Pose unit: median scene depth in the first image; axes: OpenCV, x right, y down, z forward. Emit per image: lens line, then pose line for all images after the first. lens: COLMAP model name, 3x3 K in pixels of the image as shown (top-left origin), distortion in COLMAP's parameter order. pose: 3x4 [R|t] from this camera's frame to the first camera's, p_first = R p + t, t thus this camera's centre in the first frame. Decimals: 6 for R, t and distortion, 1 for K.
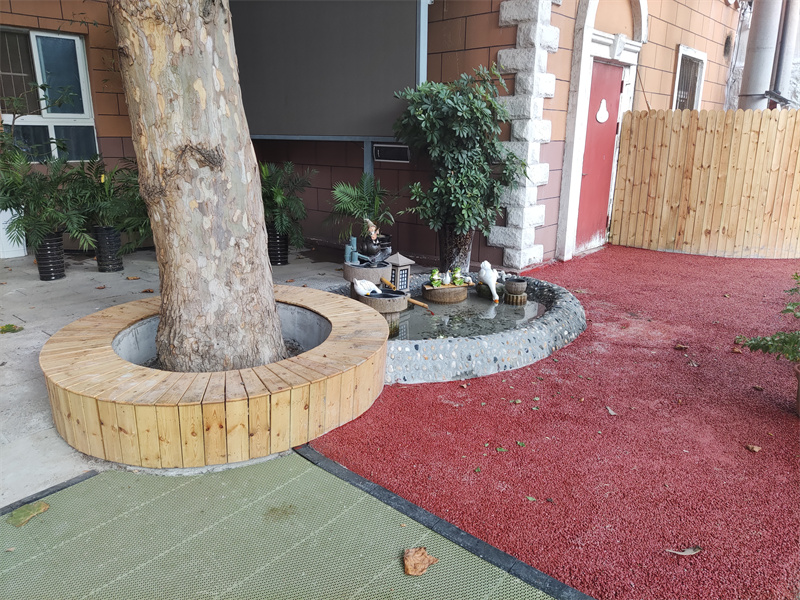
lens RADIAL K [[587.3, 0, 397.9], [0, 587.3, 297.1], [0, 0, 1]] dist [0.140974, -0.188276]
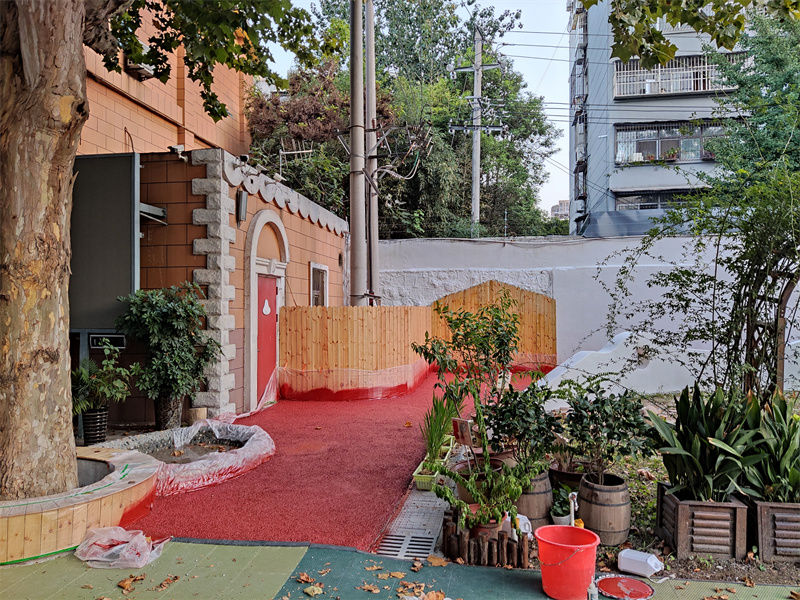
lens RADIAL K [[587.3, 0, 397.9], [0, 587.3, 297.1], [0, 0, 1]] dist [0.140974, -0.188276]
pose [[0.847167, 0.004774, 0.531305, -0.187658], [0.145252, 0.959787, -0.240229, 0.069078], [-0.511087, 0.280687, 0.812407, -0.414095]]
